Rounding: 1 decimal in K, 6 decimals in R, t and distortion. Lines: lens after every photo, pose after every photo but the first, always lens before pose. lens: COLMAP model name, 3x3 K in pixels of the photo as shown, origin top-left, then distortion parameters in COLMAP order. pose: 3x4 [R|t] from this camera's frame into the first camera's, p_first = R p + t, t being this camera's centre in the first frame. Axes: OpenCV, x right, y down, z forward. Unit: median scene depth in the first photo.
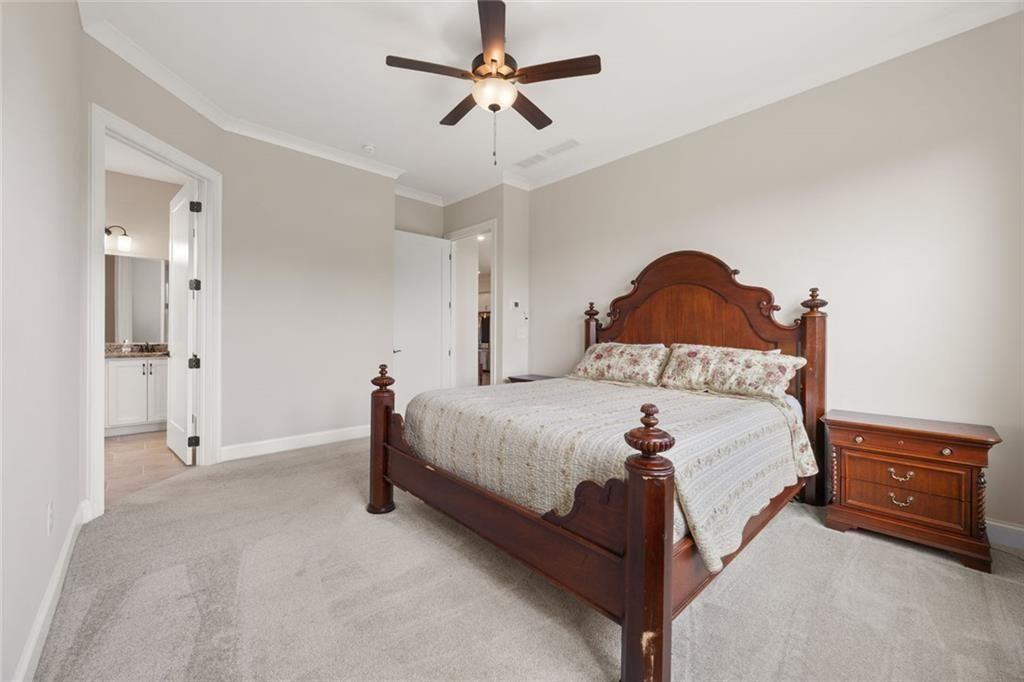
lens RADIAL K [[392.2, 0, 508.4], [0, 392.2, 337.8], [0, 0, 1]] dist [-0.000088, 0.000468]
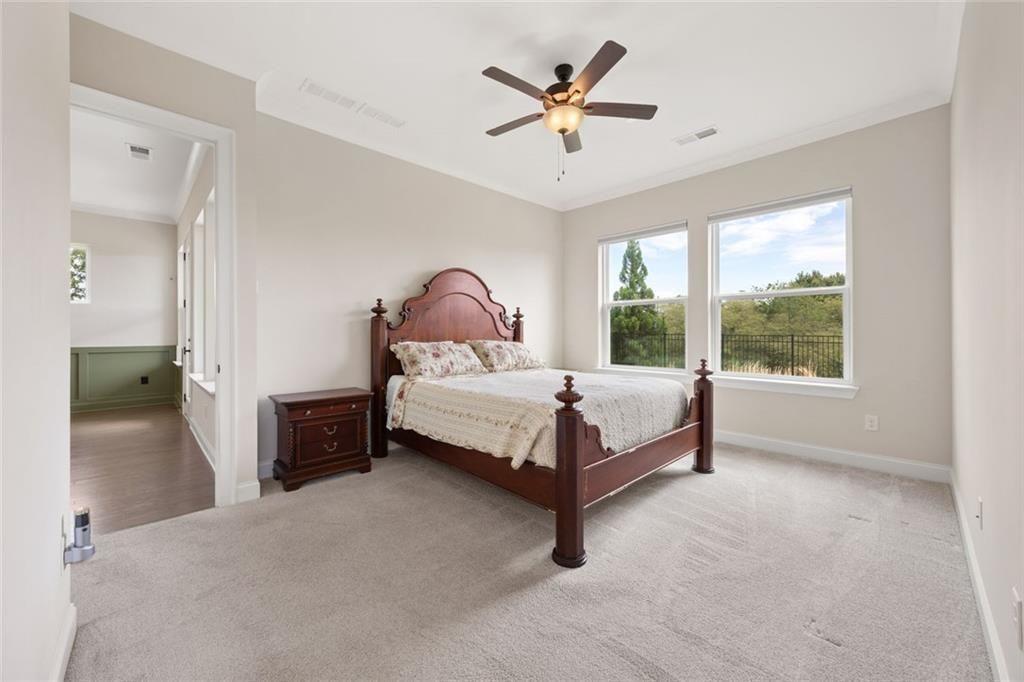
lens RADIAL K [[392.2, 0, 507.2], [0, 392.2, 334.1], [0, 0, 1]] dist [-0.000088, 0.000468]
pose [[-0.010552, -0.021115, 0.999721, -0.832354], [0.003117, 0.999771, 0.021149, -0.030679], [-0.999939, 0.003340, -0.010484, 0.831845]]
